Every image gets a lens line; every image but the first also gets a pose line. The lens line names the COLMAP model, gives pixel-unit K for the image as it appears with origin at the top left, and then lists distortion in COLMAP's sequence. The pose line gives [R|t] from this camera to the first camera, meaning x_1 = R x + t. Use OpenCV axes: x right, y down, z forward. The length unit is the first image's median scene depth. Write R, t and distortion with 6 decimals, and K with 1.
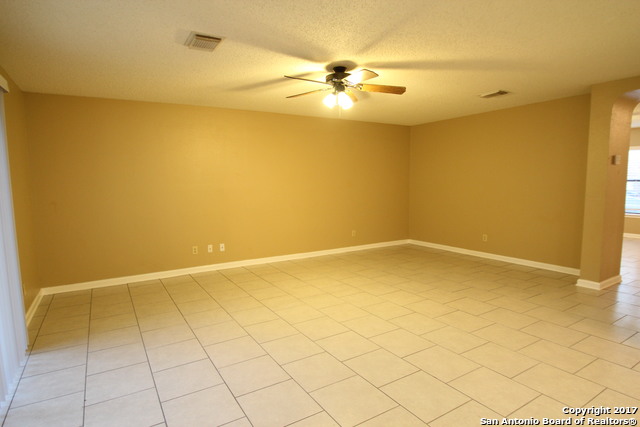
lens RADIAL K [[358.0, 0, 320.0], [0, 358.0, 210.2], [0, 0, 1]] dist [-0.013147, -0.009757]
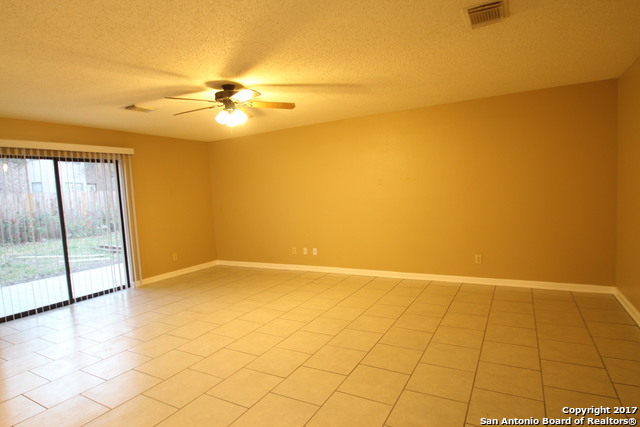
lens RADIAL K [[358.0, 0, 319.6], [0, 358.0, 215.8], [0, 0, 1]] dist [-0.013147, -0.009757]
pose [[0.484557, 0.049122, -0.873379, 0.864899], [-0.025576, 0.998791, 0.041985, -0.066311], [0.874386, 0.001993, 0.485227, 0.594023]]
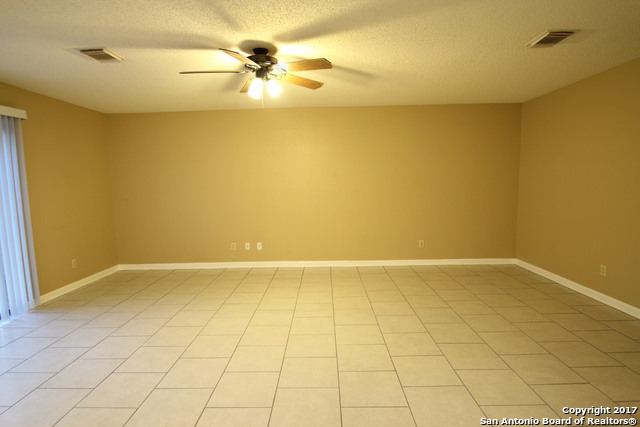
lens RADIAL K [[358.0, 0, 317.9], [0, 358.0, 218.4], [0, 0, 1]] dist [-0.013147, -0.009757]
pose [[0.841654, 0.055301, -0.537178, 0.516731], [-0.035814, 0.998269, 0.046654, -0.036022], [0.538828, -0.020028, 0.842178, 0.284346]]
